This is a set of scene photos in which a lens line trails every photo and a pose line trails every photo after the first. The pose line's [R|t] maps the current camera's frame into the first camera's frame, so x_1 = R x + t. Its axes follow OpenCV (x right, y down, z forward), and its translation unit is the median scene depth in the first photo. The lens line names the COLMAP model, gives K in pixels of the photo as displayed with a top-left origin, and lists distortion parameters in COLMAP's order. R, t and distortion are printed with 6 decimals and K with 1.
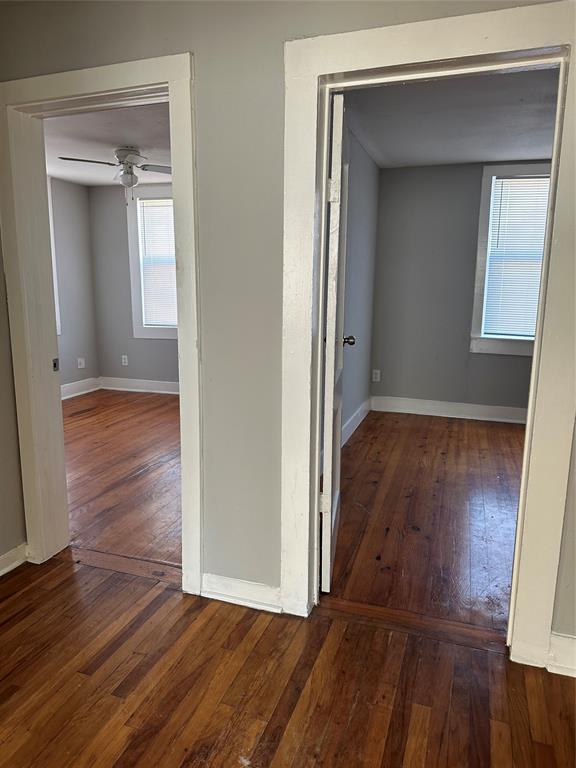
lens RADIAL K [[534.1, 0, 283.3], [0, 534.1, 383.0], [0, 0, 1]] dist [0.094393, -0.119163]
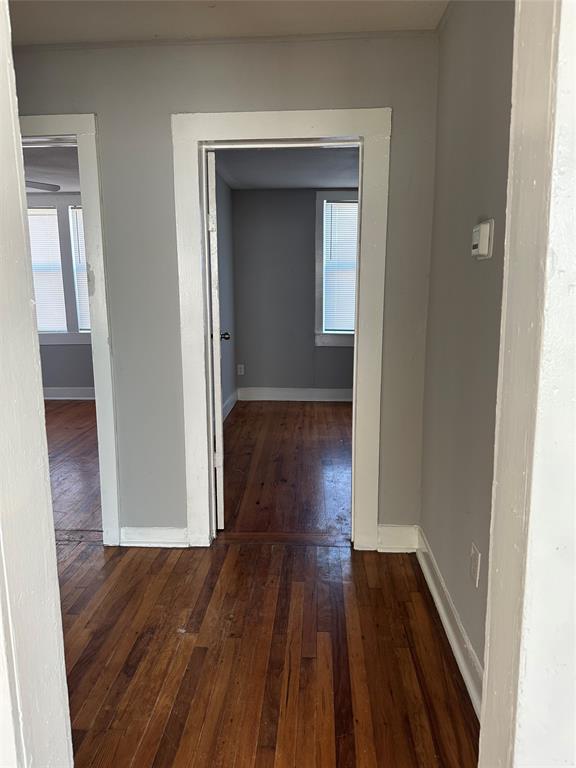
lens RADIAL K [[534.1, 0, 283.3], [0, 534.1, 383.0], [0, 0, 1]] dist [0.094393, -0.119163]
pose [[0.961990, -0.059020, 0.266630, -0.094040], [0.061346, 0.998116, -0.000396, 0.042865], [-0.266104, 0.016737, 0.963799, -0.267284]]
